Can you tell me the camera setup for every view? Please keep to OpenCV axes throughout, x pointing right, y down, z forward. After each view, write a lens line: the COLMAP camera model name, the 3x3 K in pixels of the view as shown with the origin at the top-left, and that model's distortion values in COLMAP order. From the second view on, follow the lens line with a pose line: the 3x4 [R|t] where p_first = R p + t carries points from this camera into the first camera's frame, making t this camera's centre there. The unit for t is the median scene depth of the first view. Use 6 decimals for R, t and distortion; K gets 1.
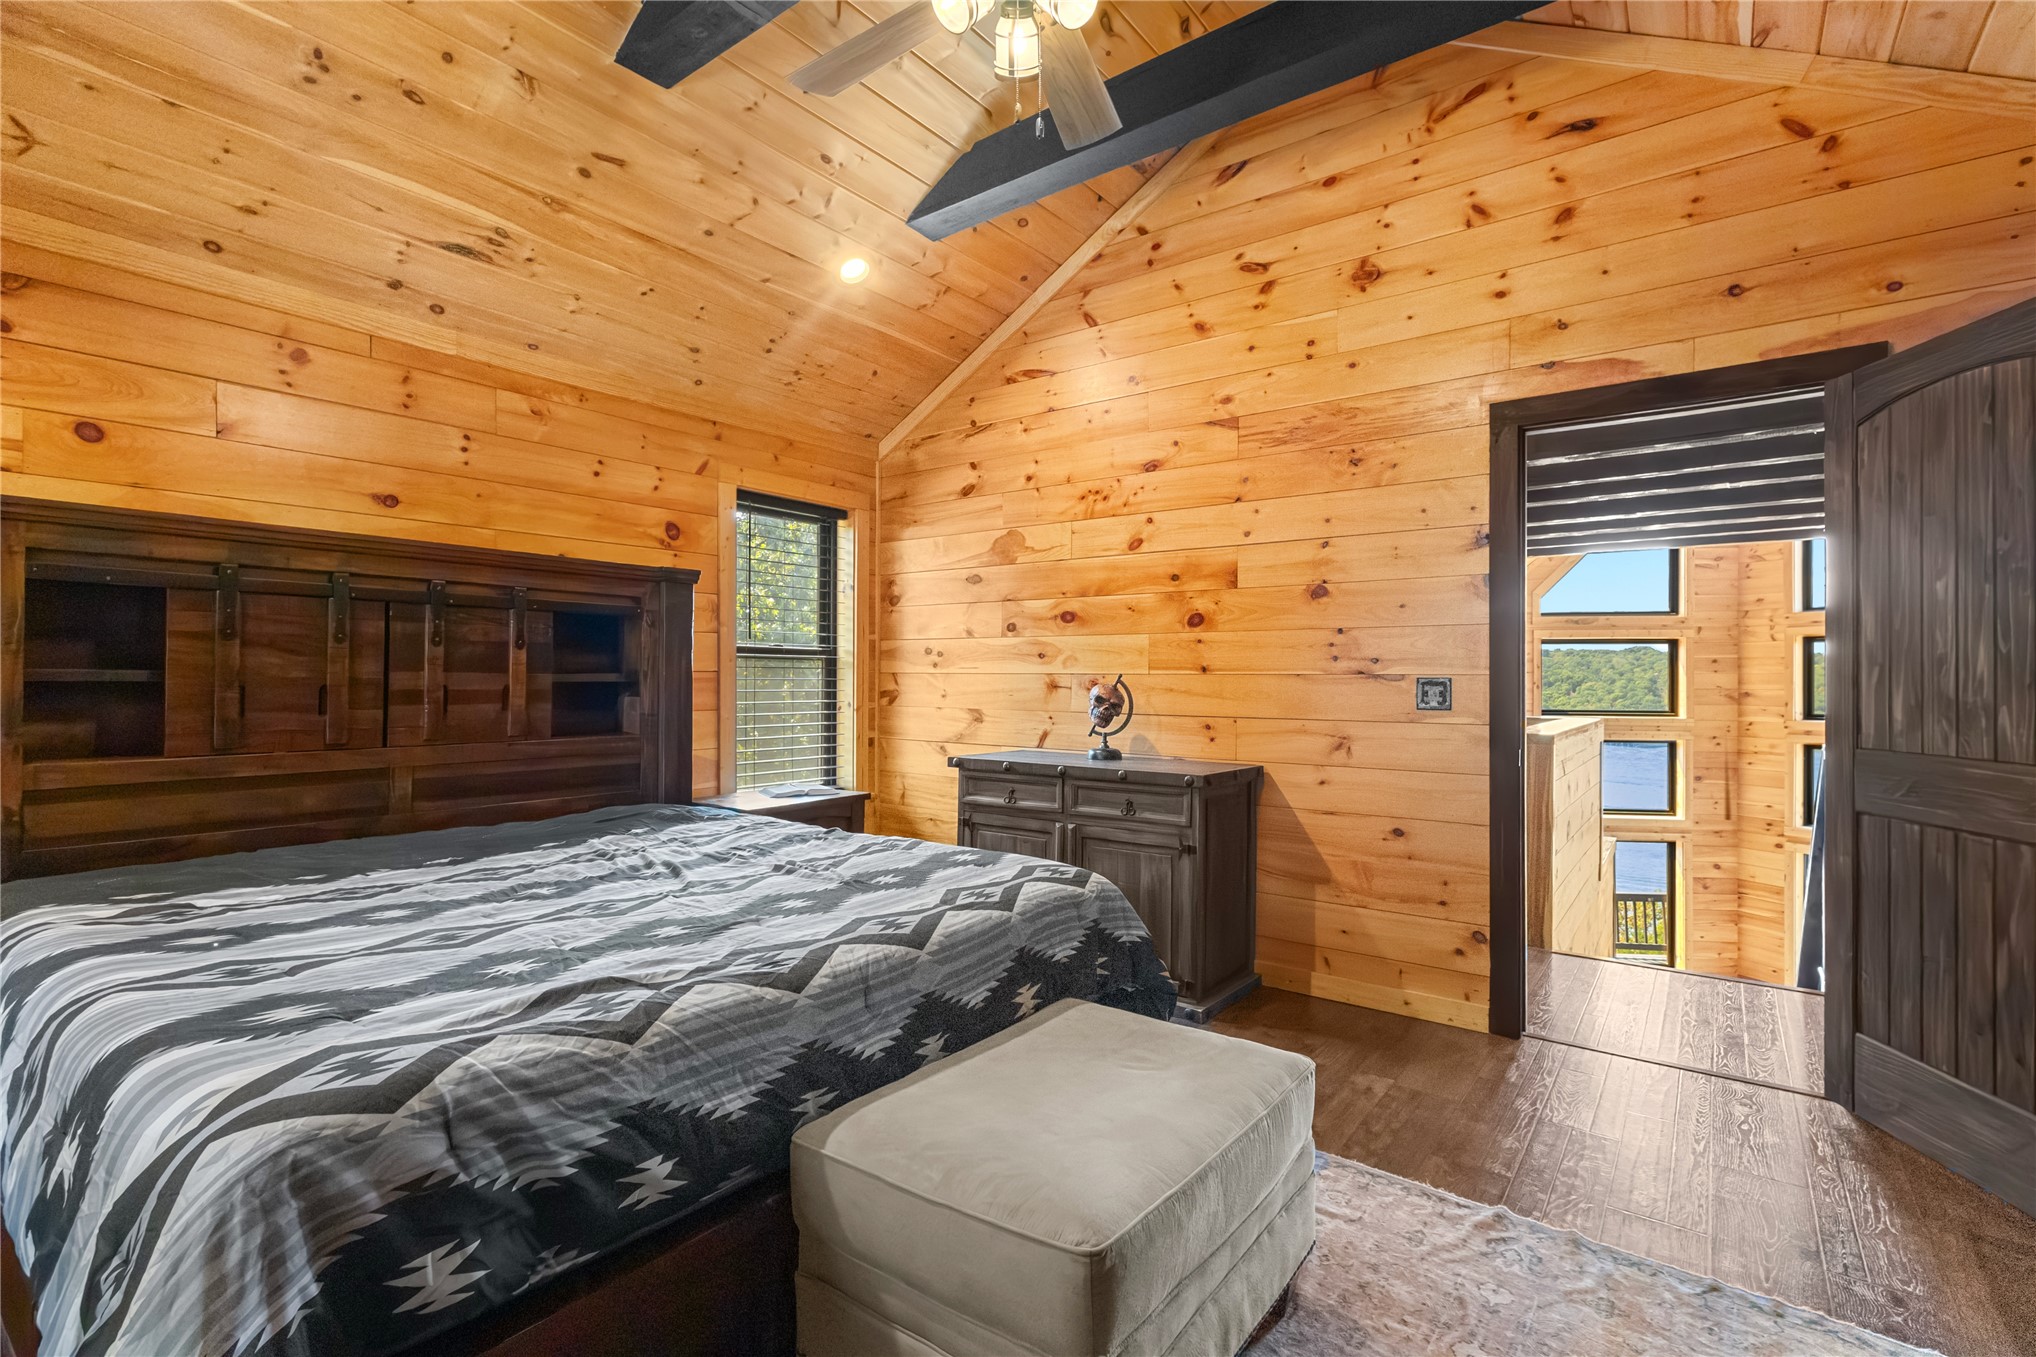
lens RADIAL K [[938.7, 0, 1011.4], [0, 938.7, 671.3], [0, 0, 1]] dist [0.002096, 0.000427]
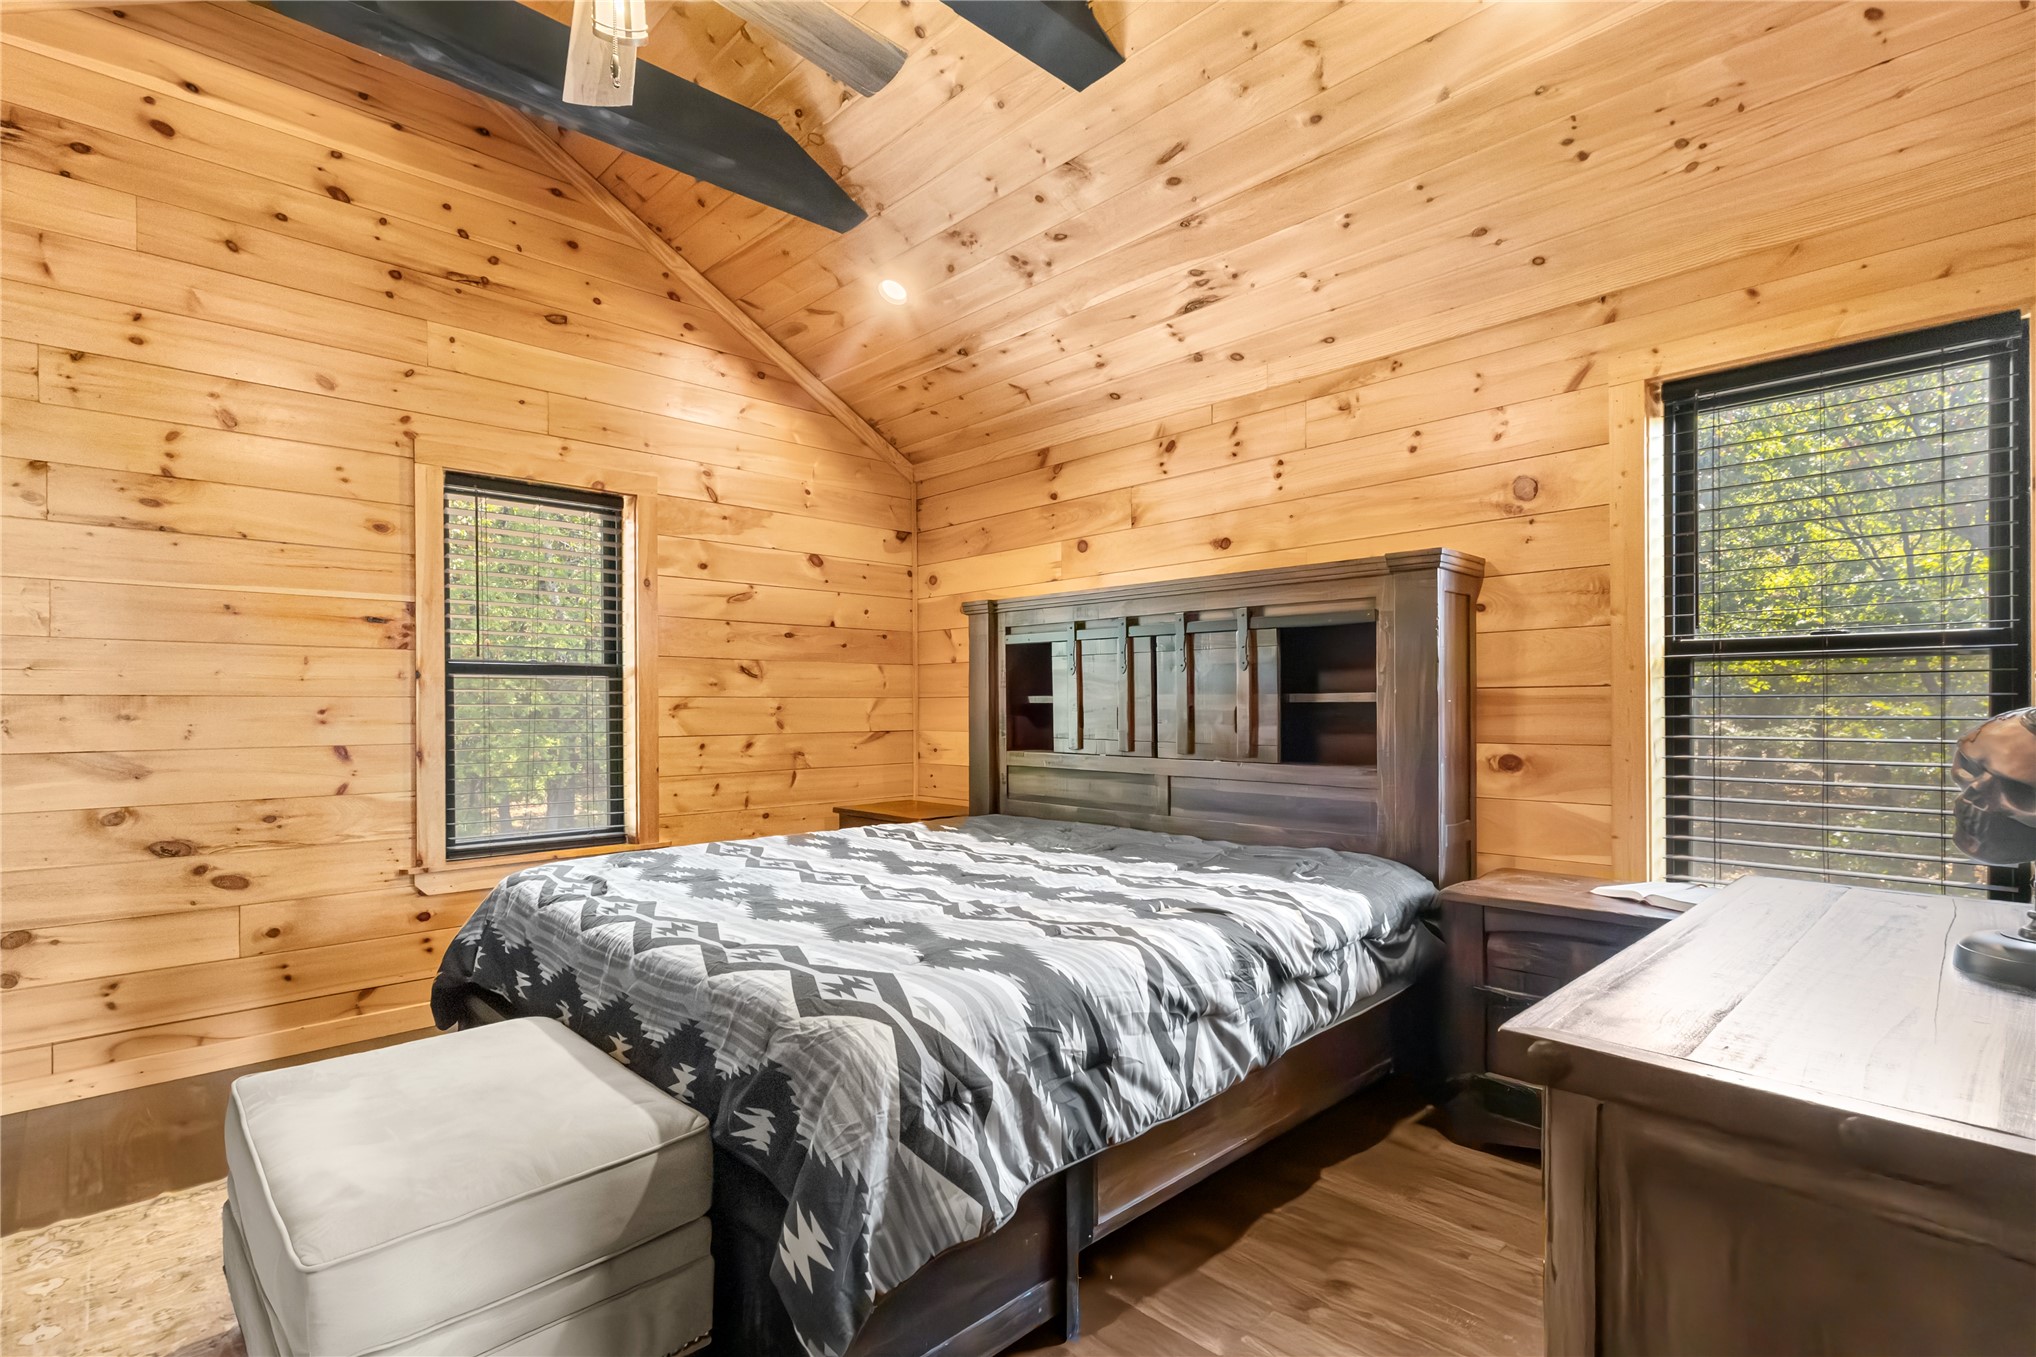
lens RADIAL K [[1000.8, 0, 1018.0], [0, 1000.8, 678.5], [0, 0, 1]] dist [0.000382, -0.000024]
pose [[-0.158281, -0.044659, -0.986384, 0.458320], [0.006781, 0.998904, -0.046314, 0.025780], [0.987371, -0.014020, -0.157805, 0.799826]]
